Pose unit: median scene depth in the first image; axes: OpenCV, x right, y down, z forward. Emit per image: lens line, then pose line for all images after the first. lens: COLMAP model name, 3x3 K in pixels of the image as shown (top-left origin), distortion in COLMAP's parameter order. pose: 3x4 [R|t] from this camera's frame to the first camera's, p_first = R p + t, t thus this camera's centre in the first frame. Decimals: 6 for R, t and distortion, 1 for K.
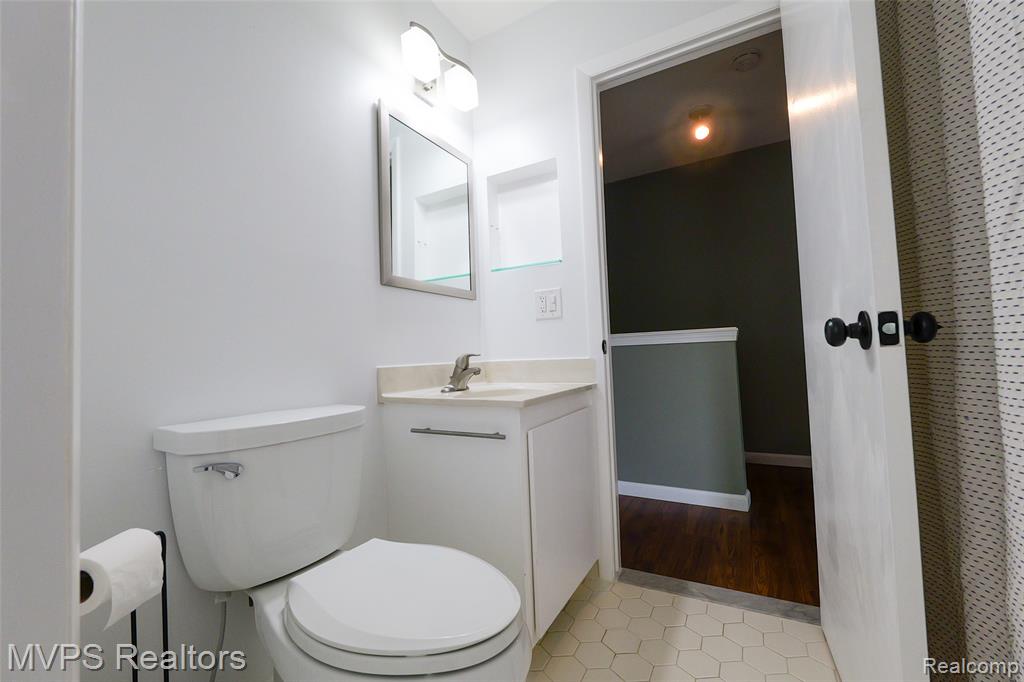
lens RADIAL K [[419.2, 0, 511.3], [0, 419.2, 341.0], [0, 0, 1]] dist [-0.012492, 0.000090]
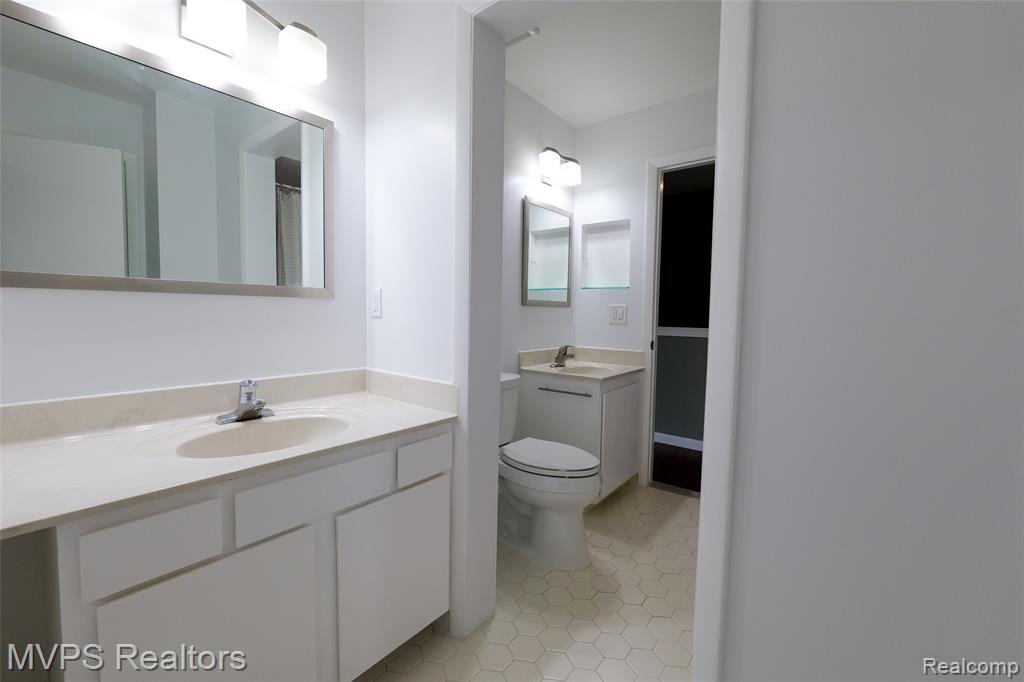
lens RADIAL K [[419.2, 0, 507.8], [0, 419.2, 339.3], [0, 0, 1]] dist [-0.012492, 0.000090]
pose [[0.986650, 0.061121, -0.150952, -0.078528], [-0.045553, 0.993479, 0.104519, -0.145057], [0.156356, -0.096248, 0.983000, -0.630030]]
